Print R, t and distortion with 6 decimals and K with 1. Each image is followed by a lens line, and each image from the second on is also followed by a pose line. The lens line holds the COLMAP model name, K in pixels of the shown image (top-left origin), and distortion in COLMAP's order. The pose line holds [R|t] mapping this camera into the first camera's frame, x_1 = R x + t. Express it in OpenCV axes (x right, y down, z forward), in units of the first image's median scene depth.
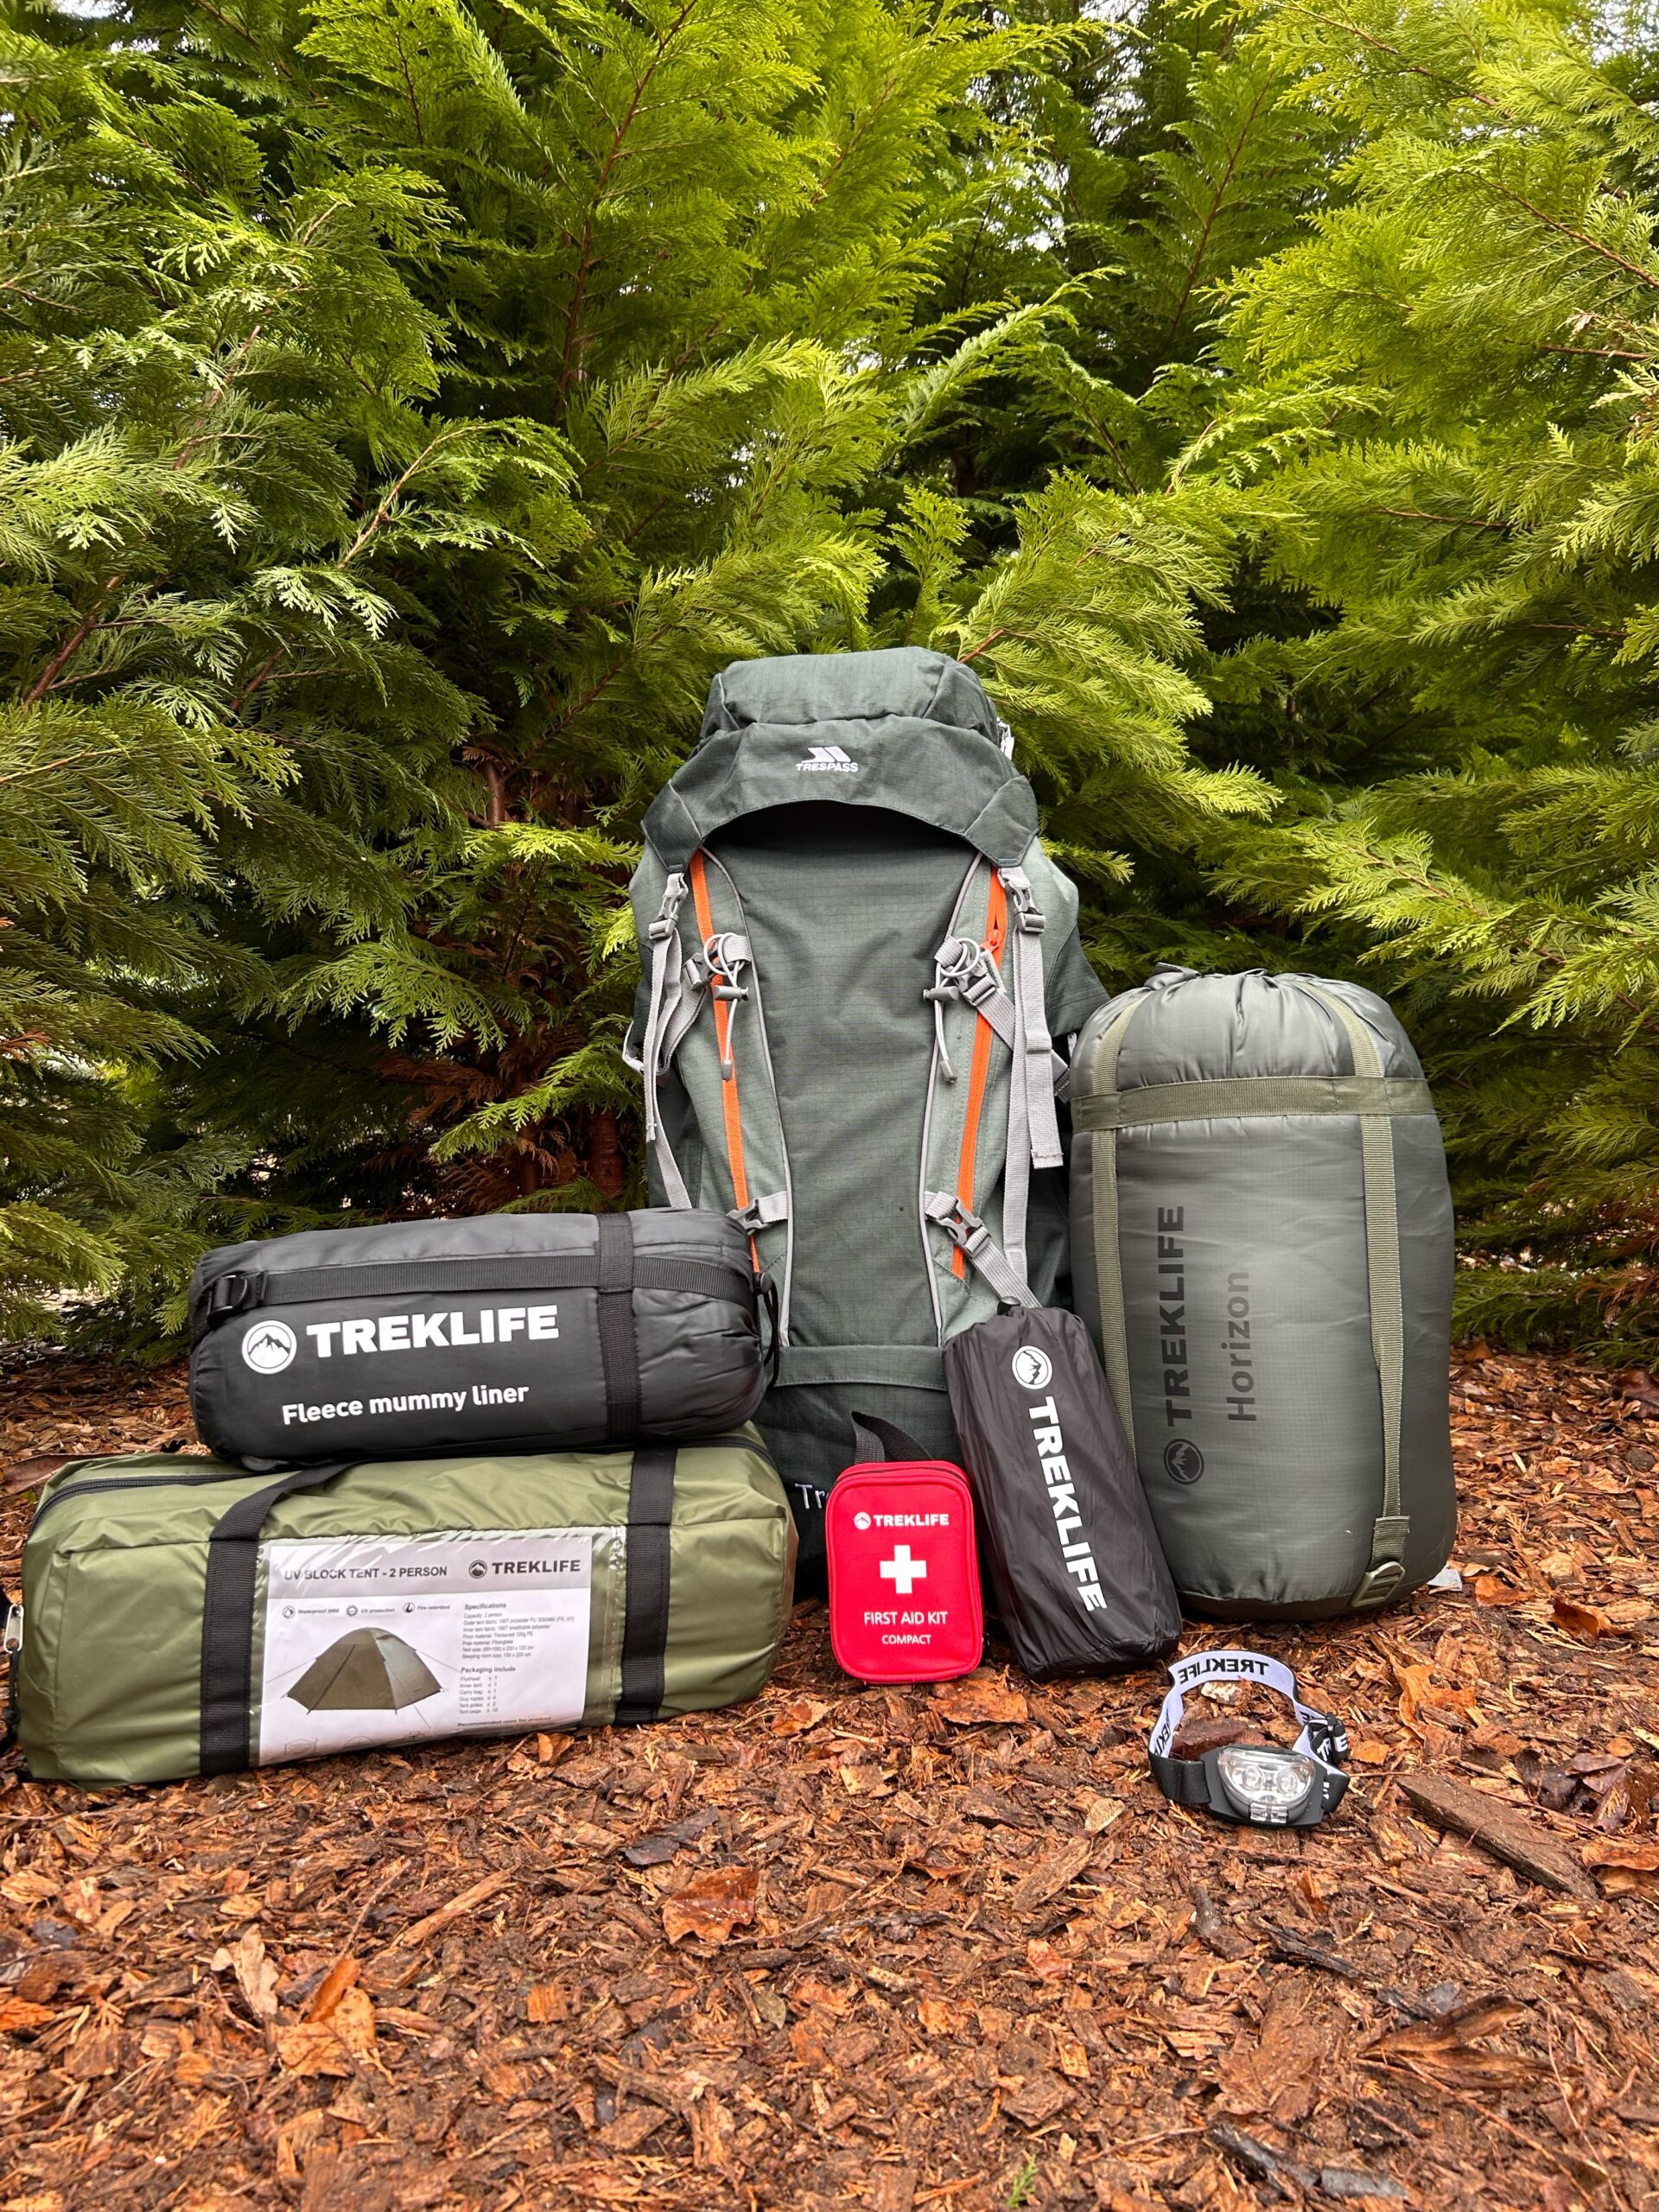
lens RADIAL K [[1694.8, 0, 820.2], [0, 1694.8, 1094.1], [0, 0, 1]] dist [0.032381, -0.035363]
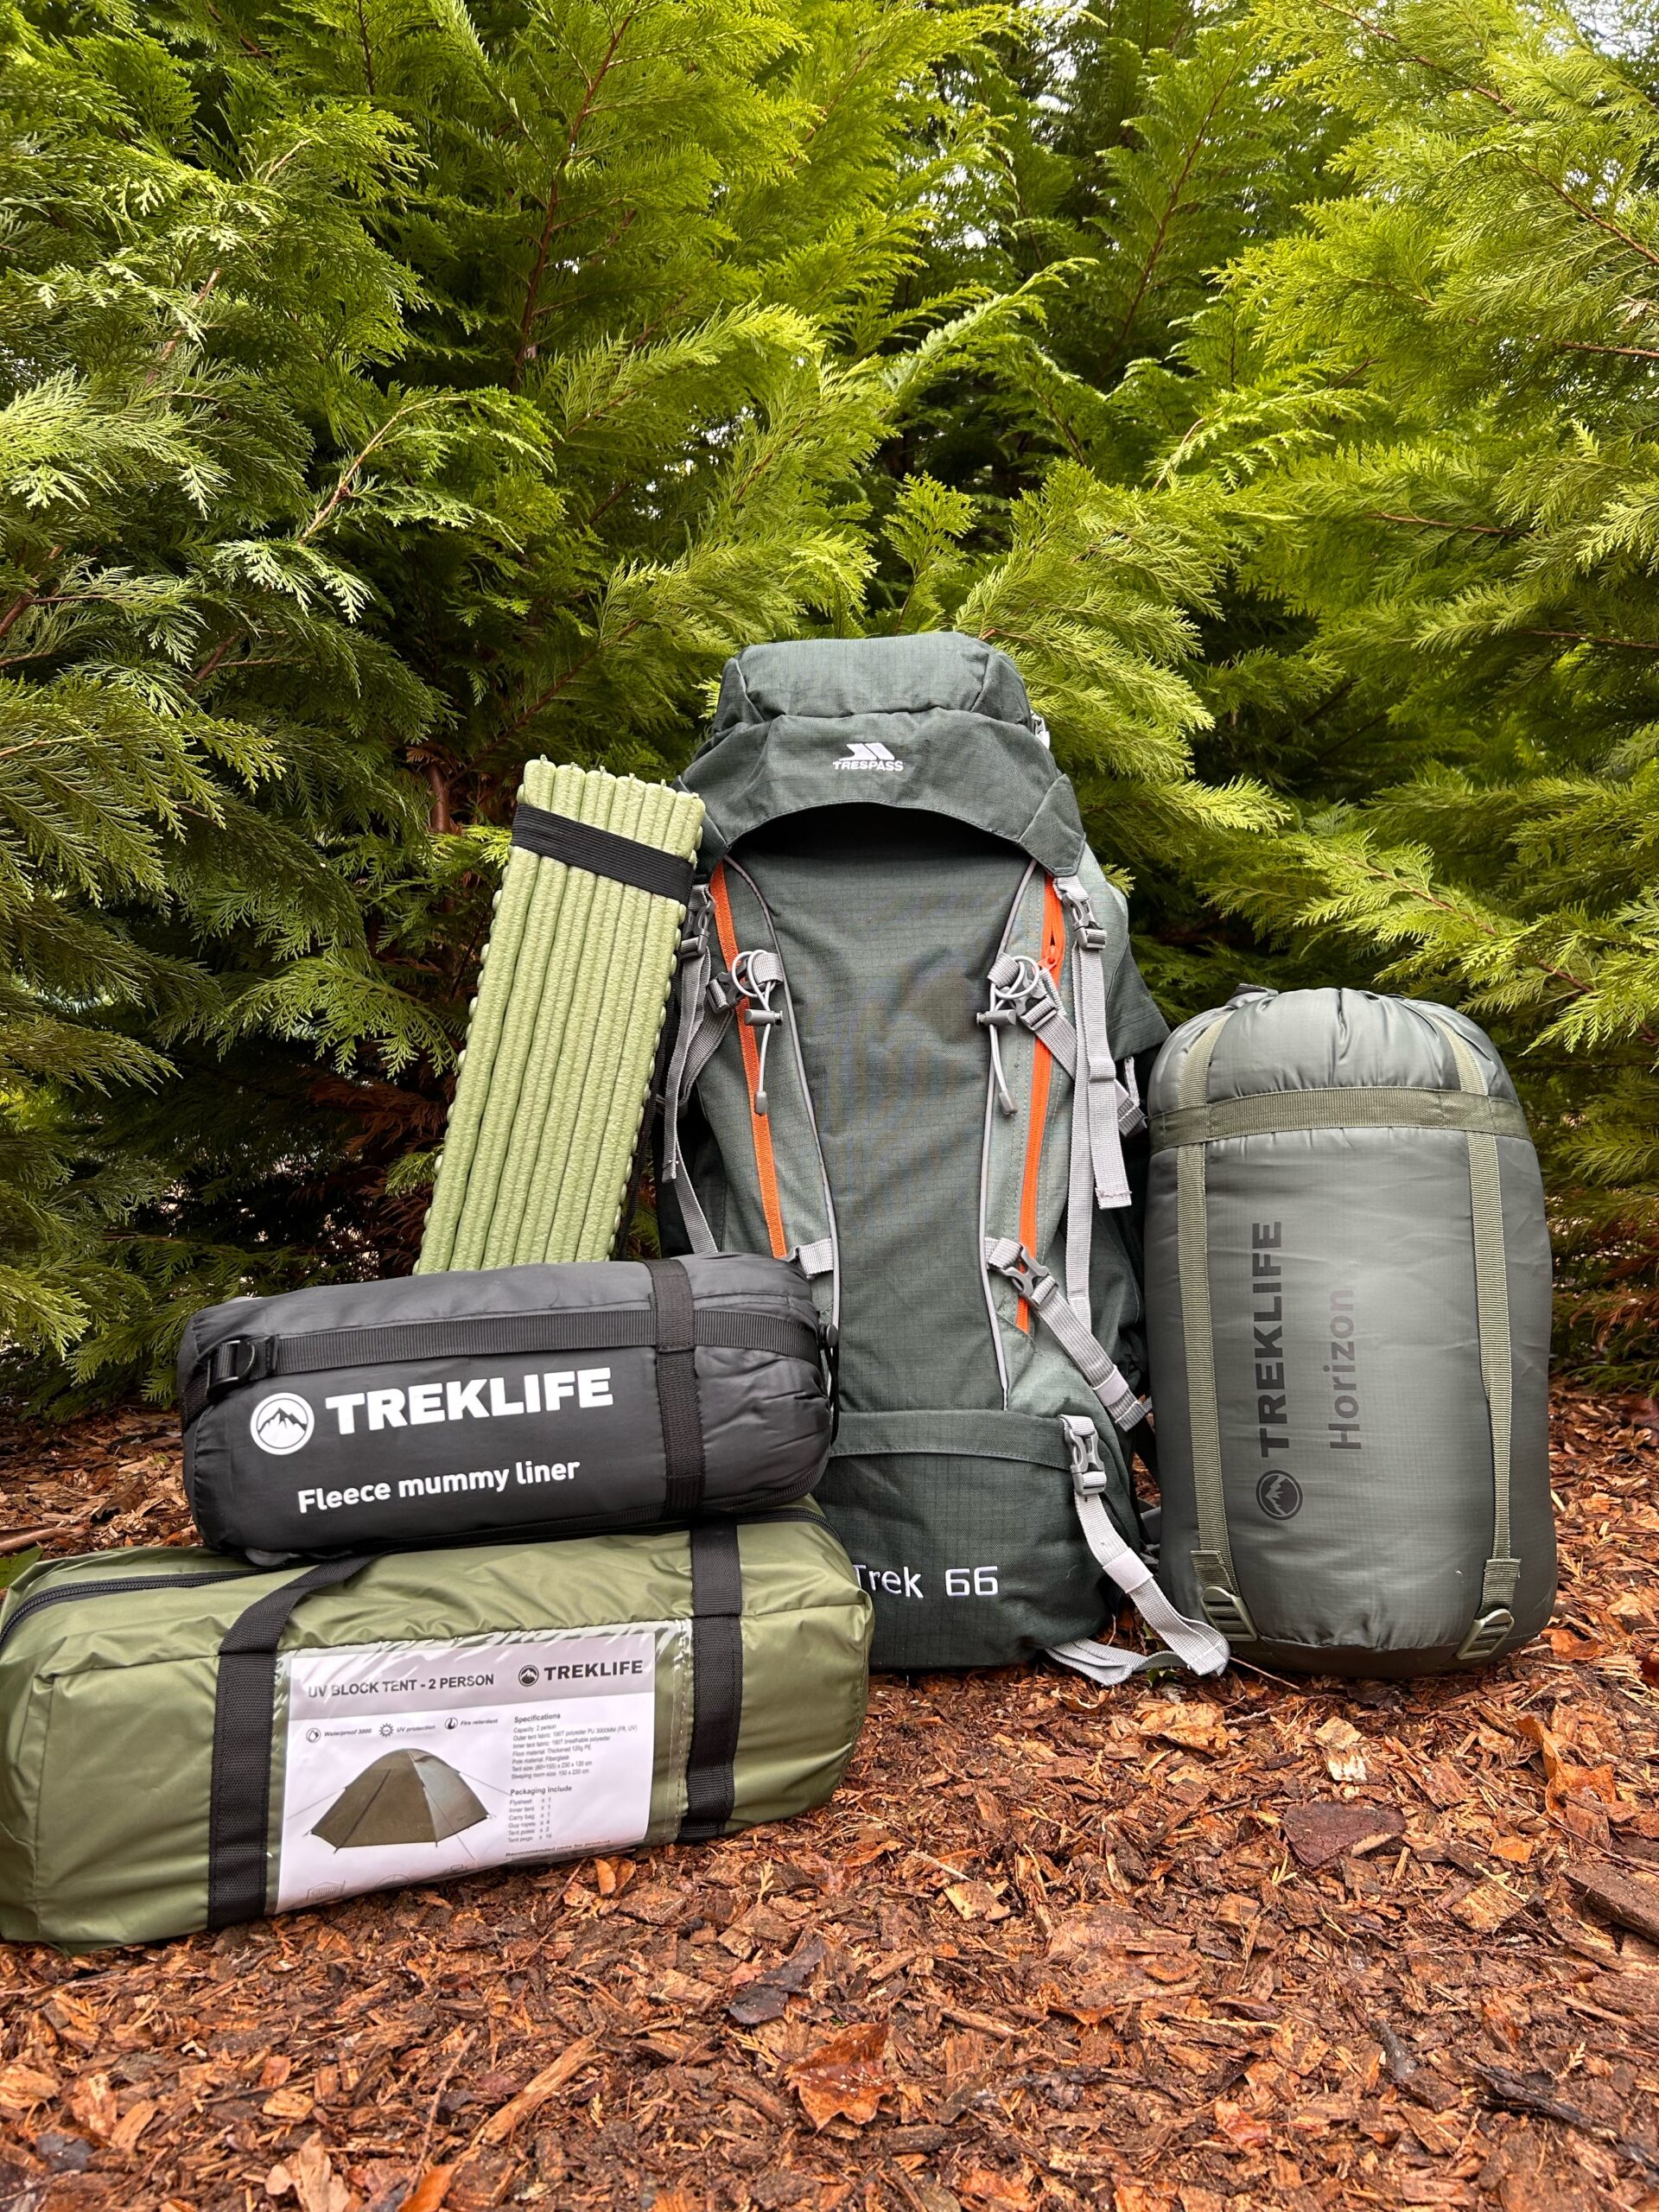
lens RADIAL K [[1694.8, 0, 819.6], [0, 1694.8, 1094.0], [0, 0, 1]] dist [0.032381, -0.035363]
pose [[0.997026, -0.006262, 0.076815, -0.094482], [0.007071, 0.999922, -0.010266, -0.006659], [-0.076744, 0.010778, 0.996993, 0.093189]]
